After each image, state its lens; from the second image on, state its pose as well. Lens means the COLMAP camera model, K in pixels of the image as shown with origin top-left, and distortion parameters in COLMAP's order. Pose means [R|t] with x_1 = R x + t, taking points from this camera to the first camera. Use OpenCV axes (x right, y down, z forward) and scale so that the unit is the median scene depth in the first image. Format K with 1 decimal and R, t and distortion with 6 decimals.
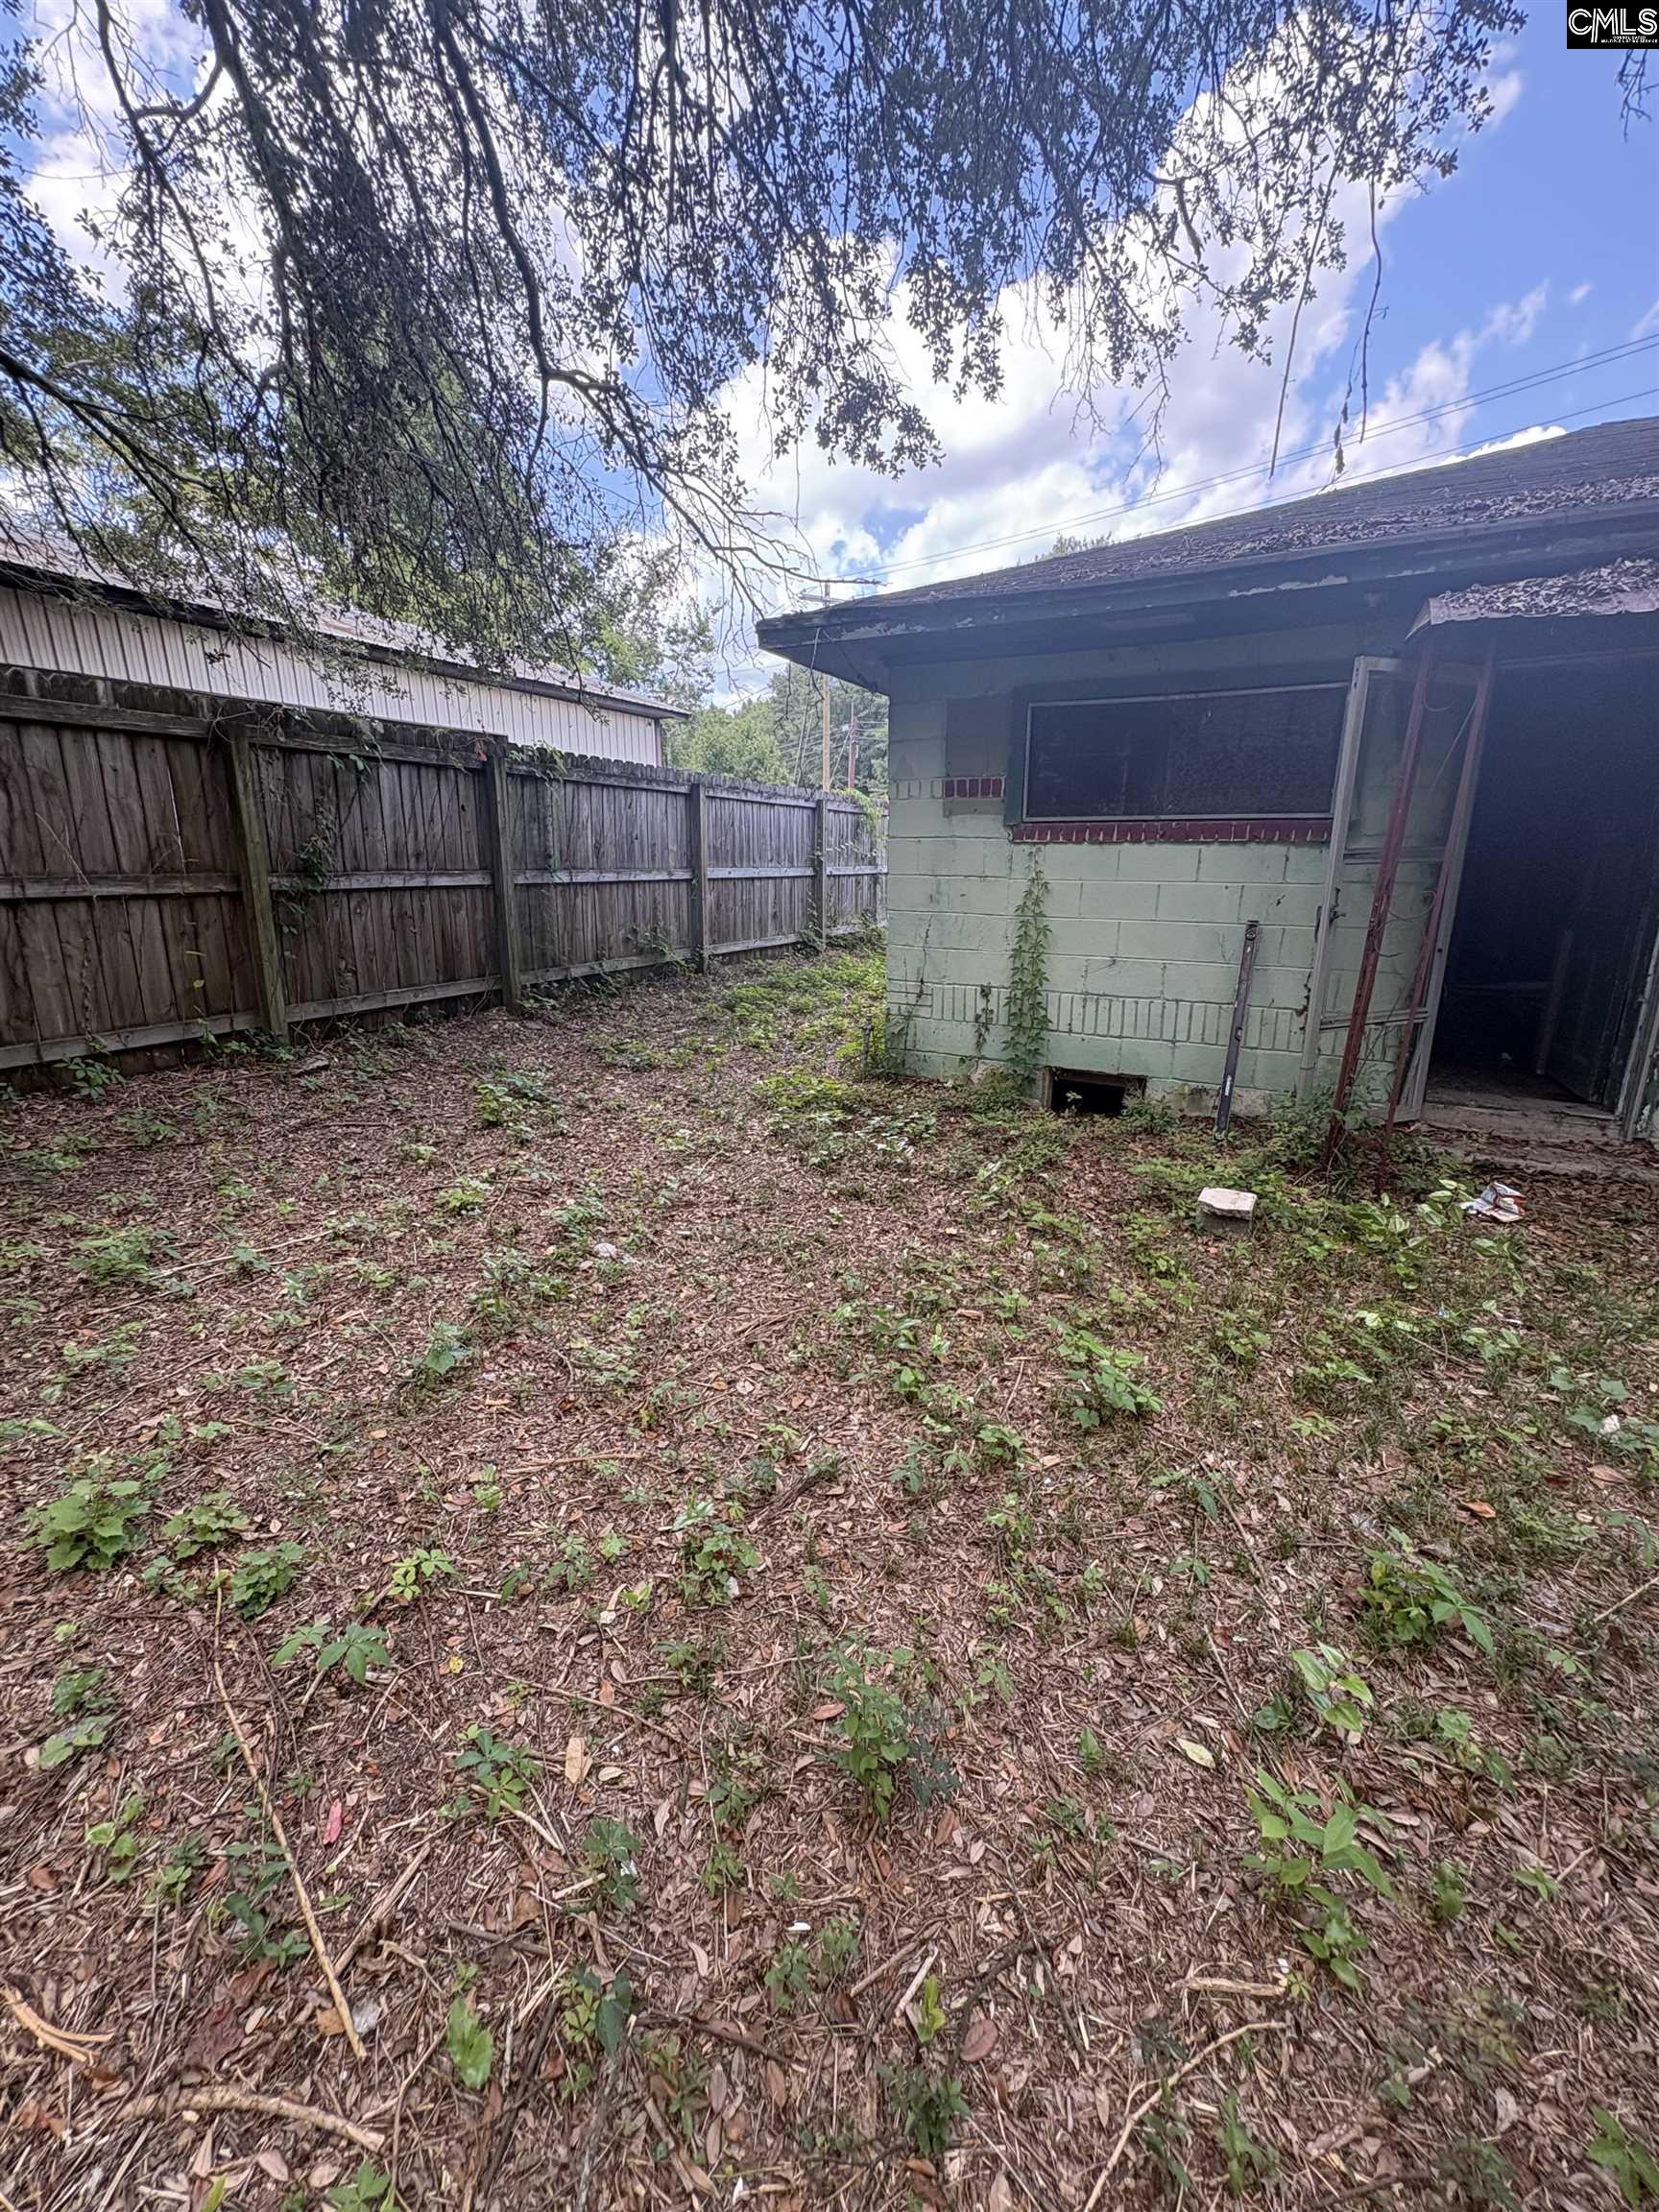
lens RADIAL K [[885.1, 0, 832.0], [0, 885.1, 1105.4], [0, 0, 1]] dist [0.002950, -0.000061]
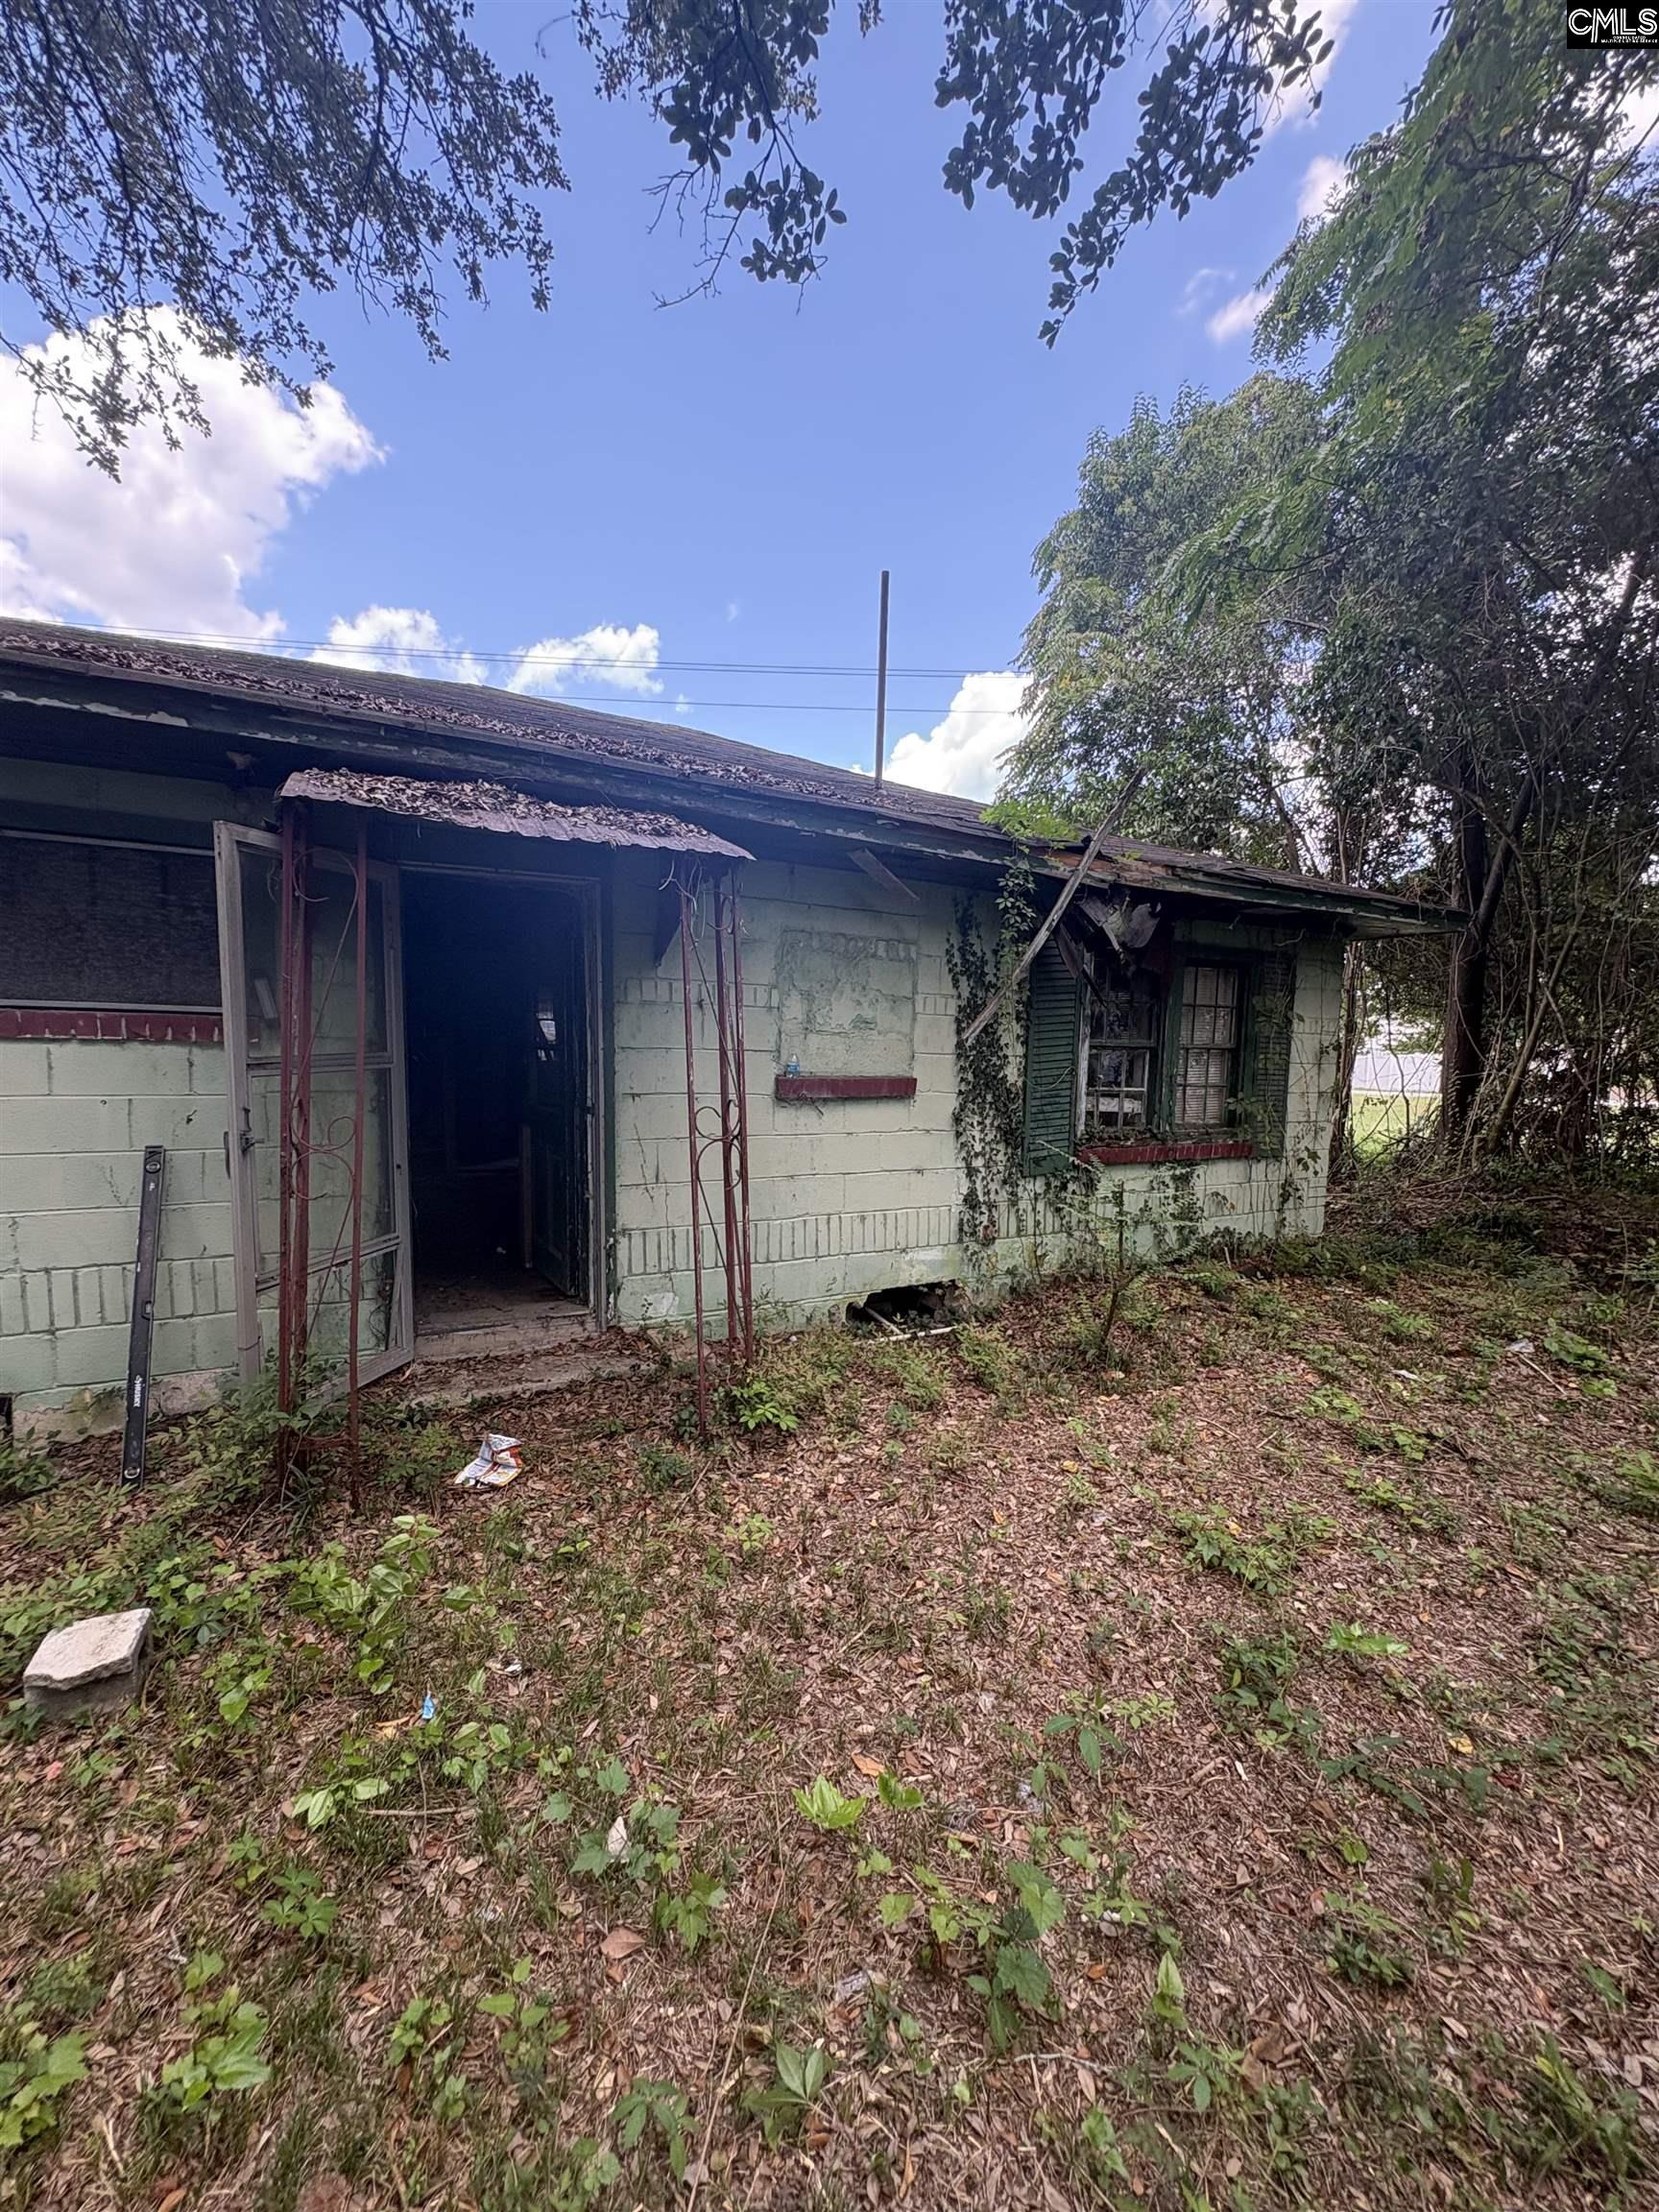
lens RADIAL K [[885.1, 0, 828.1], [0, 885.1, 1107.1], [0, 0, 1]] dist [0.002950, -0.000061]
pose [[0.560866, -0.052505, 0.826240, 0.173276], [0.201827, 0.976549, -0.074947, -0.068517], [-0.802929, 0.208793, 0.558311, 0.136809]]
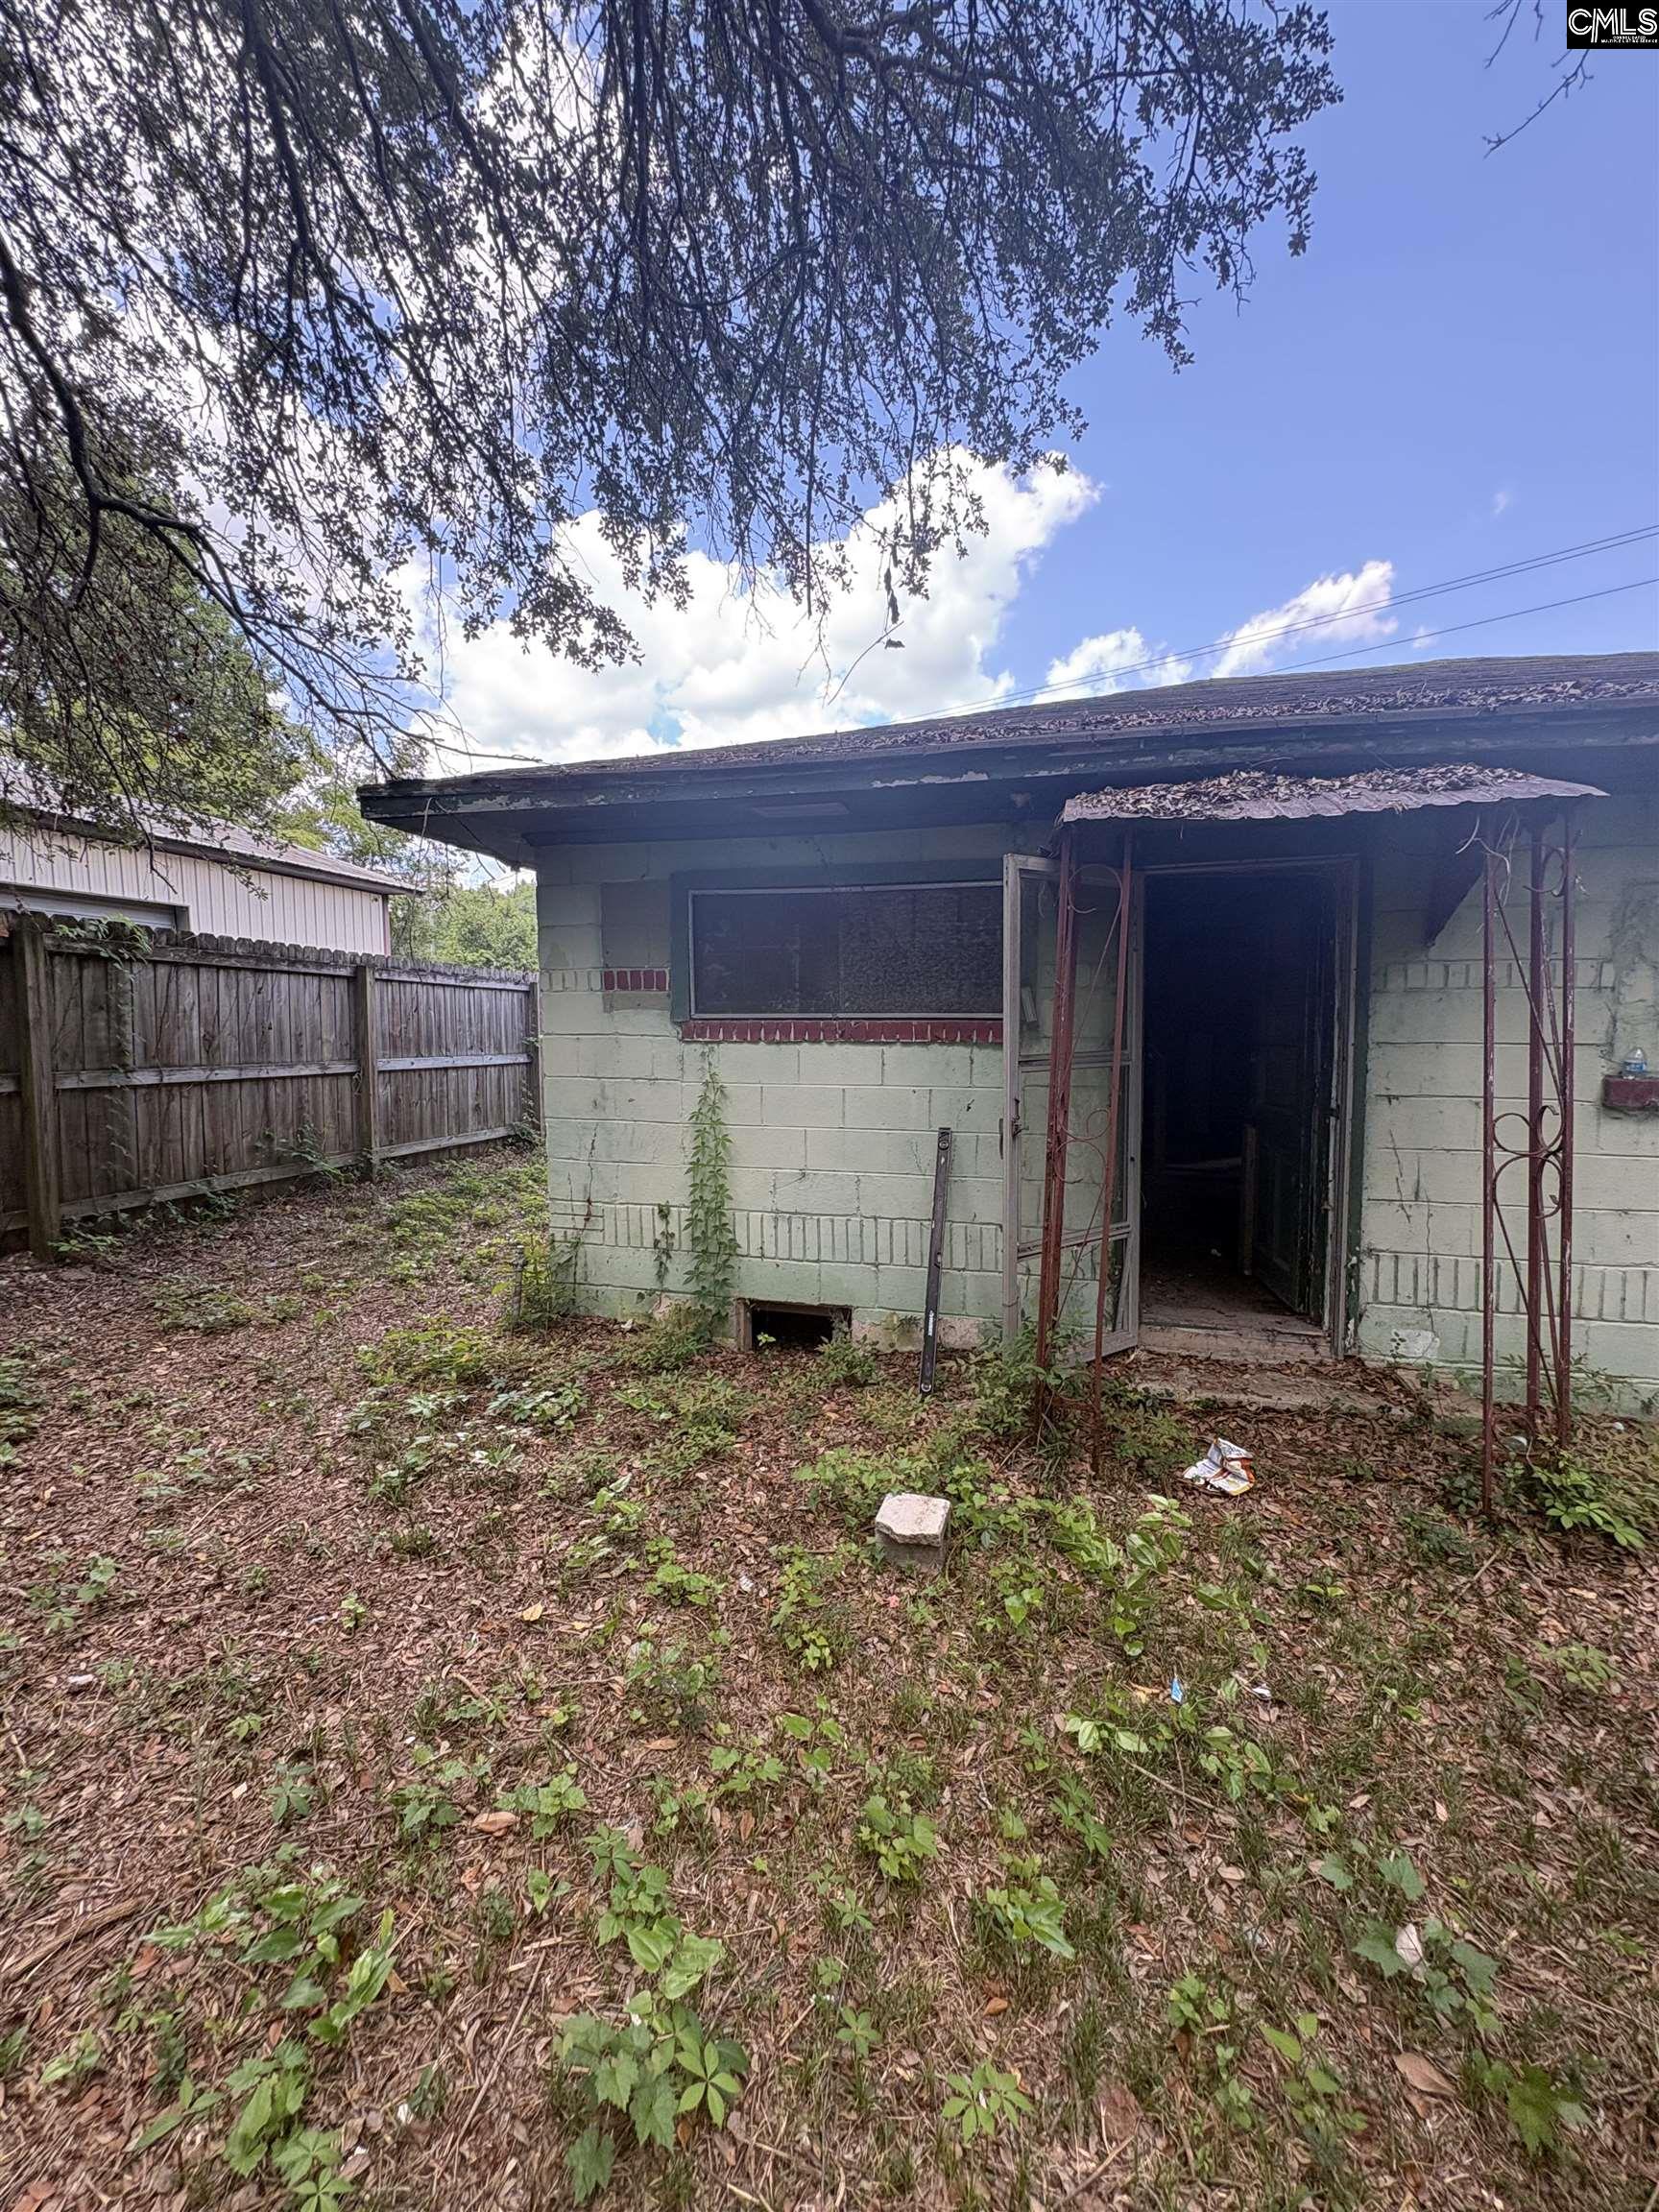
lens RADIAL K [[885.1, 0, 830.0], [0, 885.1, 1106.9], [0, 0, 1]] dist [0.002950, -0.000061]
pose [[0.972149, -0.022392, 0.233290, 0.143569], [0.065323, 0.981866, -0.177967, -0.071929], [-0.225075, 0.188250, 0.955983, 0.157044]]
